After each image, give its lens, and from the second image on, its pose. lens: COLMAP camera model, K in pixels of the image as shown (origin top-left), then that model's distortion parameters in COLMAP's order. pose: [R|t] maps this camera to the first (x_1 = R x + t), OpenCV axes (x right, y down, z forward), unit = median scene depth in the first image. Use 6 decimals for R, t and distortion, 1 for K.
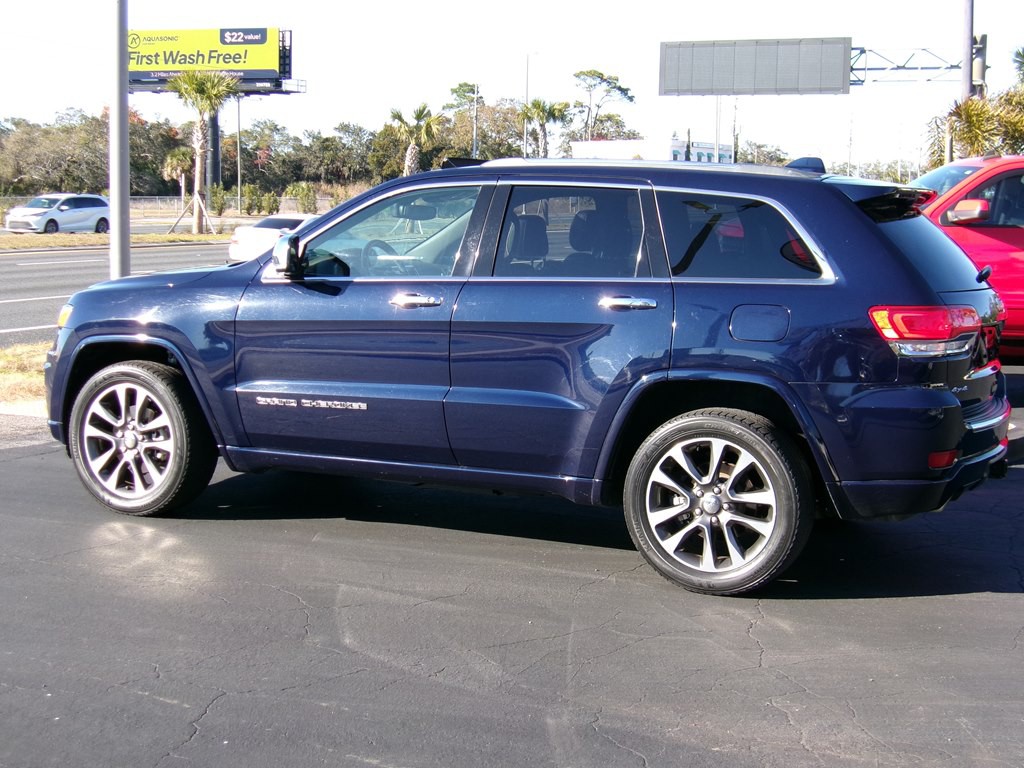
lens RADIAL K [[1608.3, 0, 516.7], [0, 1608.3, 419.7], [0, 0, 1]] dist [-0.119108, -0.072060]
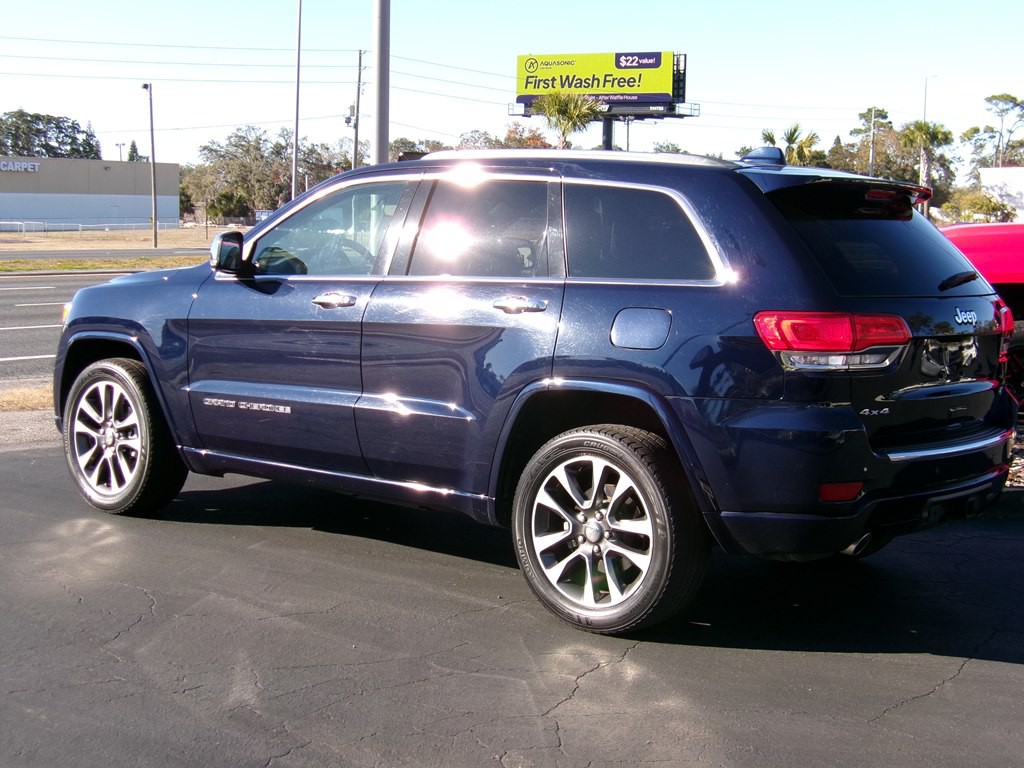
lens RADIAL K [[1608.3, 0, 516.7], [0, 1608.3, 419.7], [0, 0, 1]] dist [-0.119108, -0.072060]
pose [[0.963985, 0.037867, -0.263248, 0.279849], [-0.042256, 0.999046, -0.011030, 0.002128], [0.262579, 0.021757, 0.964665, 0.113453]]
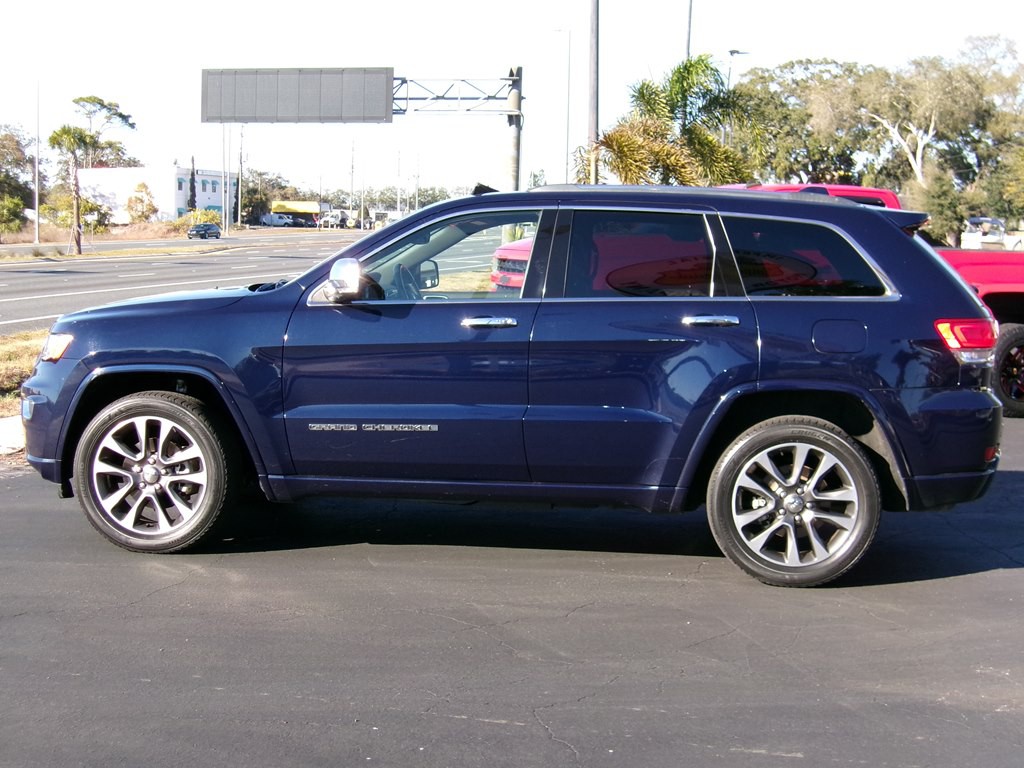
lens RADIAL K [[1608.3, 0, 516.7], [0, 1608.3, 419.7], [0, 0, 1]] dist [-0.119108, -0.072060]
pose [[0.945423, -0.036200, 0.323827, -0.363393], [0.041724, 0.999078, -0.010129, -0.001215], [-0.323162, 0.023088, 0.946062, 0.029430]]
